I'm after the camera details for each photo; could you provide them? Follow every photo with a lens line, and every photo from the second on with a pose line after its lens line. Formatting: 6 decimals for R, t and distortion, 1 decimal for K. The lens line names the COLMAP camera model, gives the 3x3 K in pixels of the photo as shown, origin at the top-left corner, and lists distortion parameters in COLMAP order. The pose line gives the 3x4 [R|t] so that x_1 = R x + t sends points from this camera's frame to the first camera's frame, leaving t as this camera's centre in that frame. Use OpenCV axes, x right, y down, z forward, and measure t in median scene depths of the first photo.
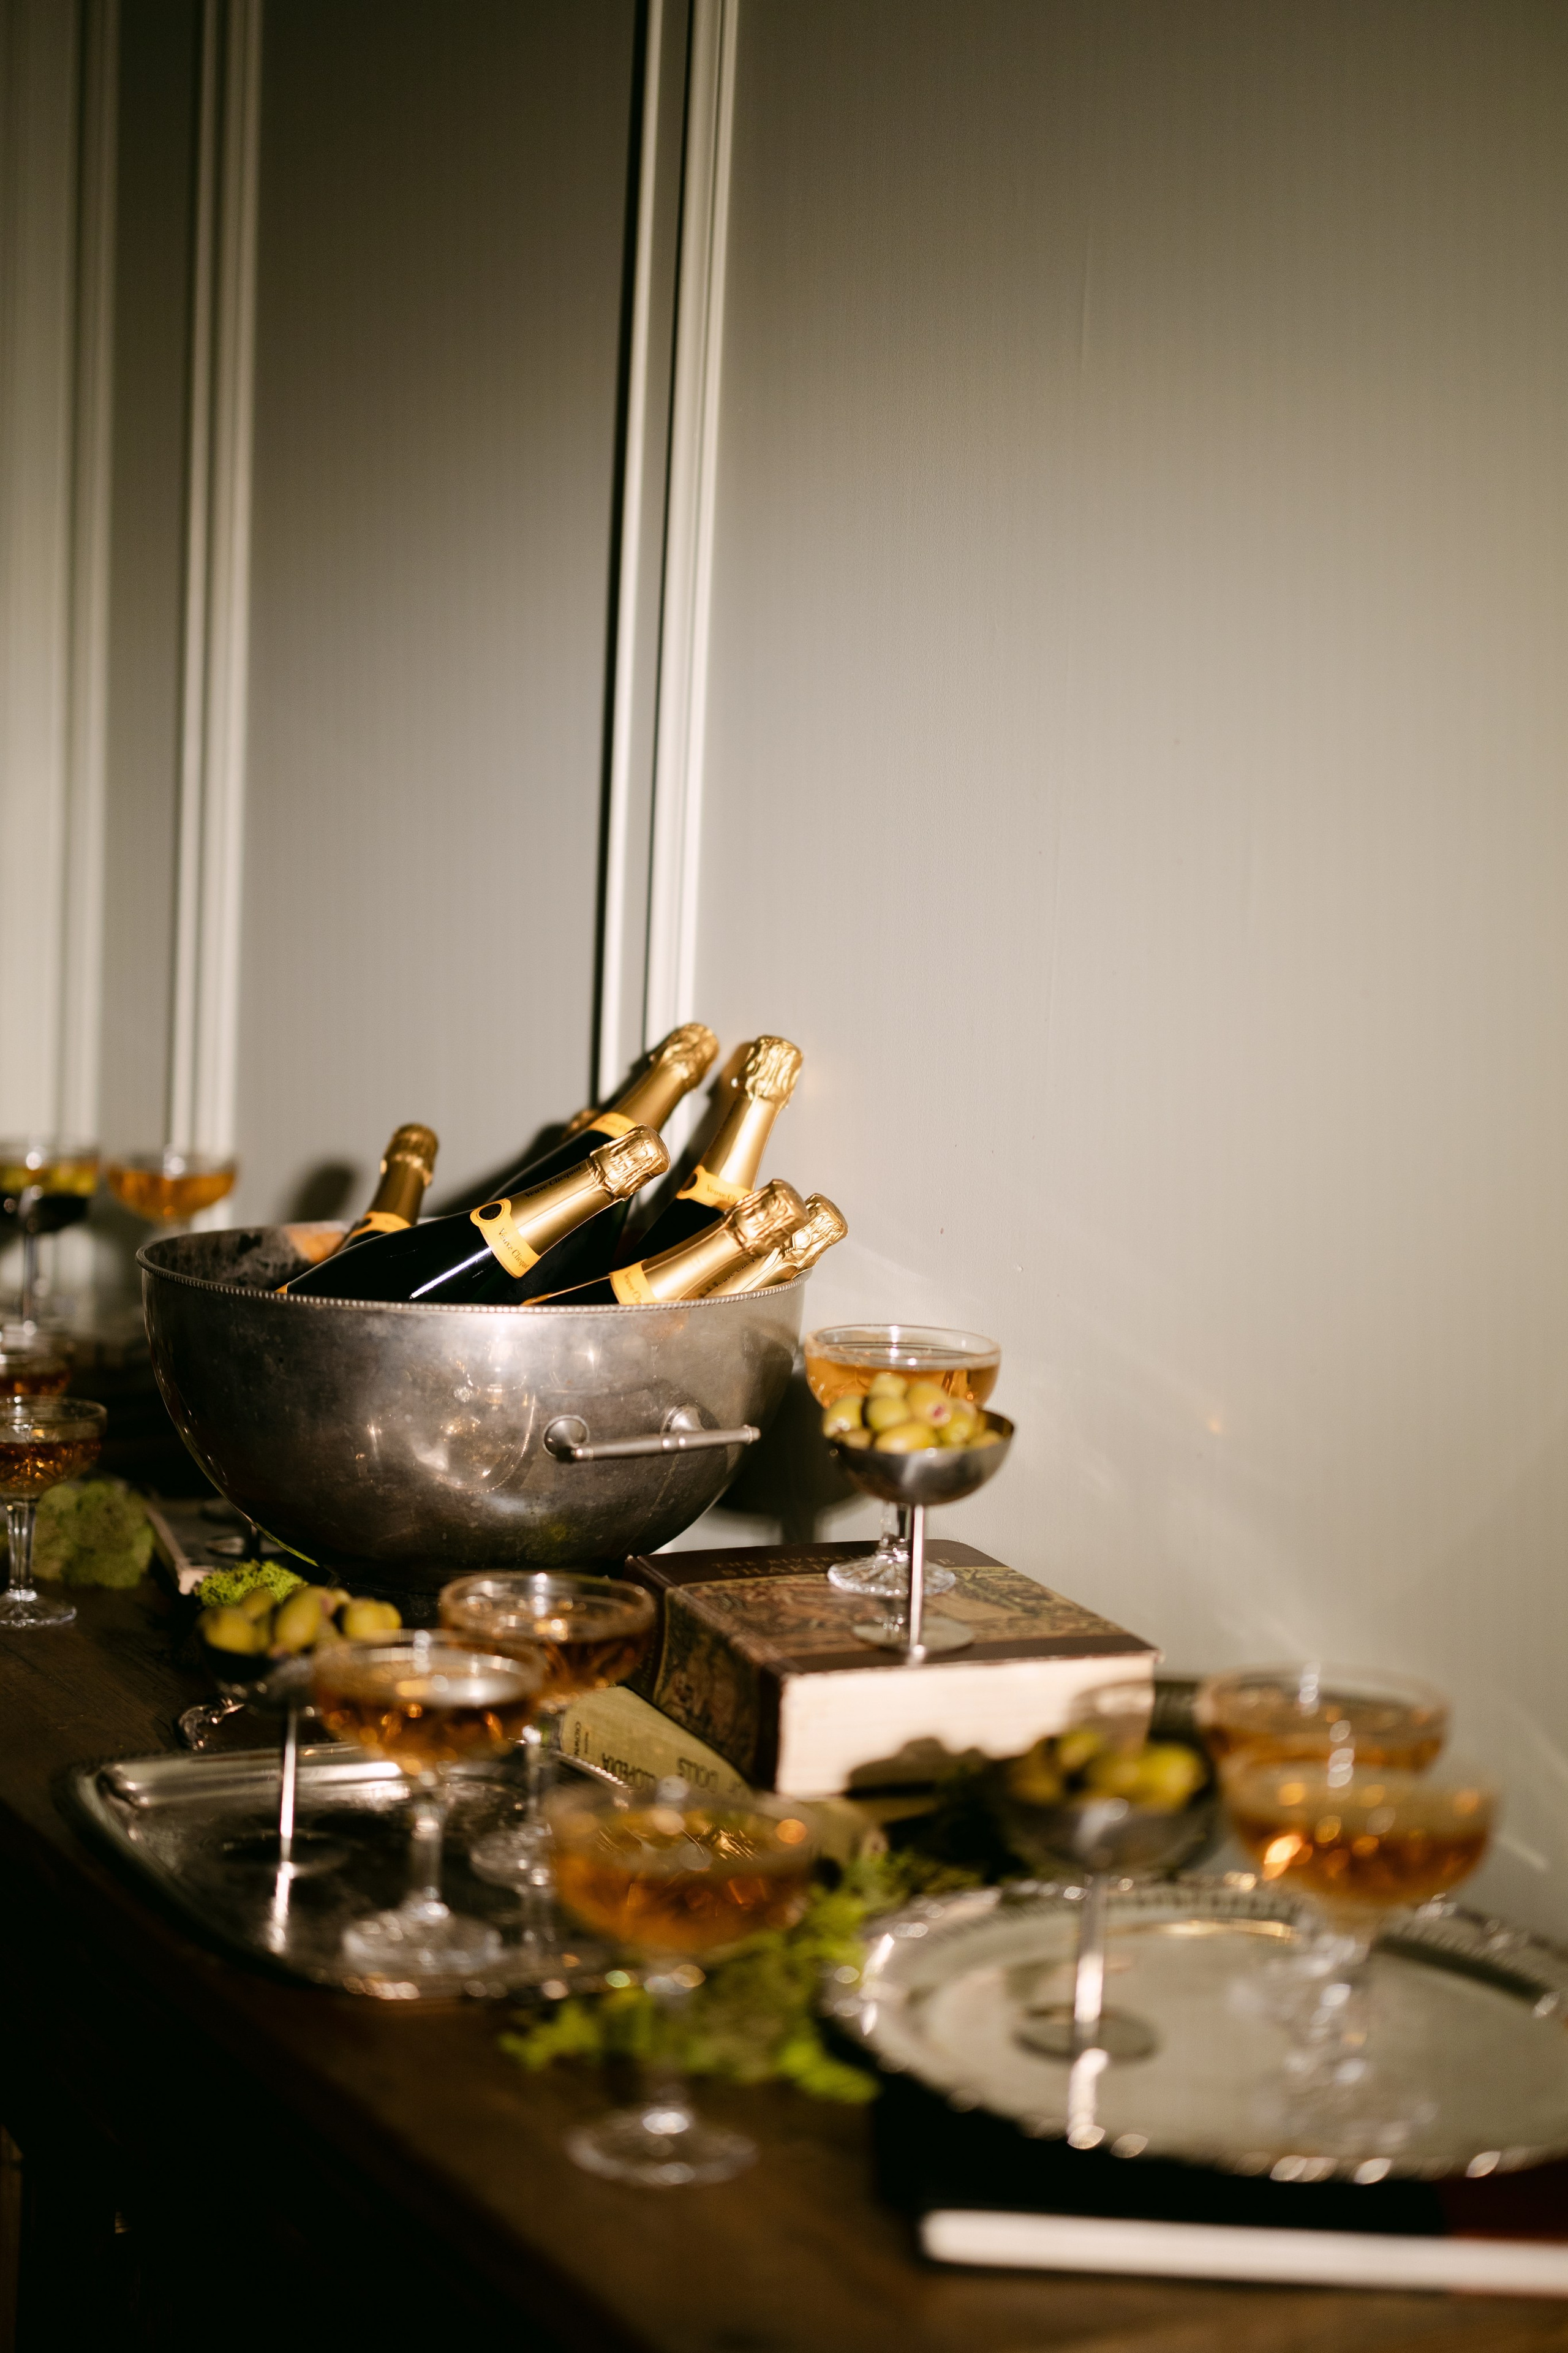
lens RADIAL K [[3521.1, 0, 789.1], [0, 3521.1, 1176.1], [0, 0, 1]] dist [0.008128, 0.000000]
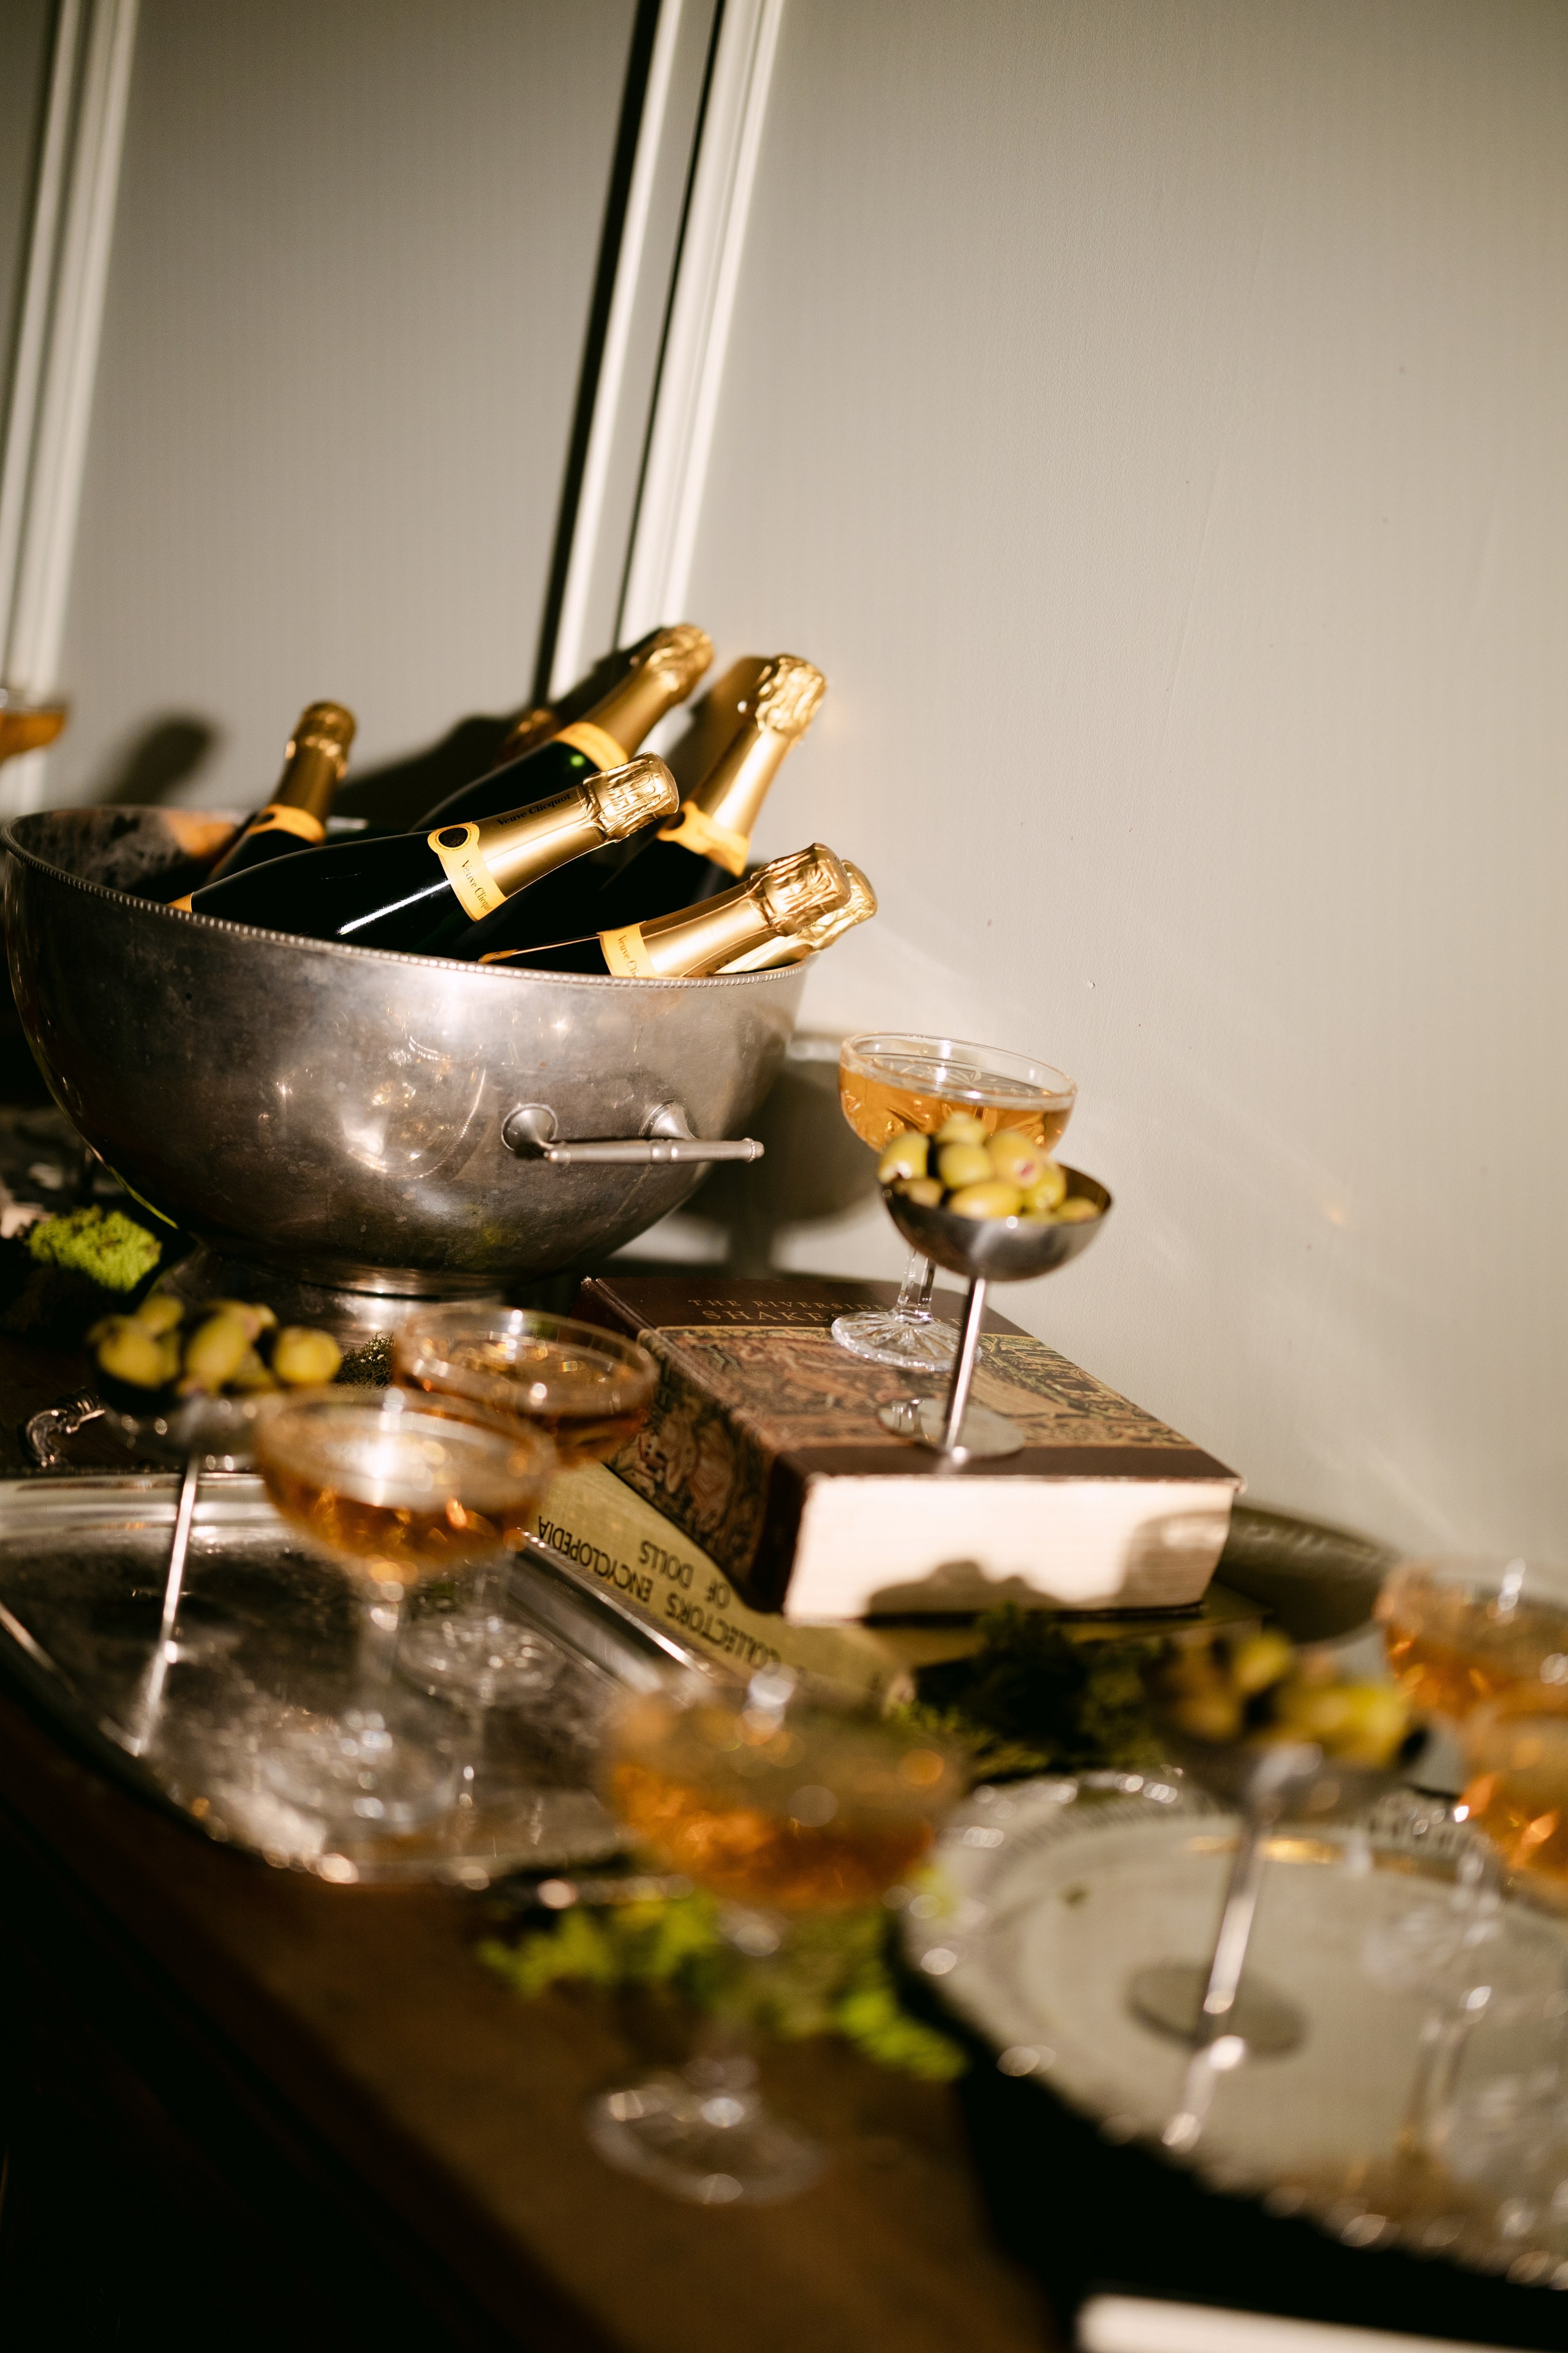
lens RADIAL K [[3521.1, 0, 777.1], [0, 3521.1, 1174.8], [0, 0, 1]] dist [0.008128, 0.000000]
pose [[0.988903, 0.108163, 0.101841, -0.095443], [-0.120221, 0.985364, 0.120847, -0.022887], [-0.087280, -0.131750, 0.987433, 0.199615]]
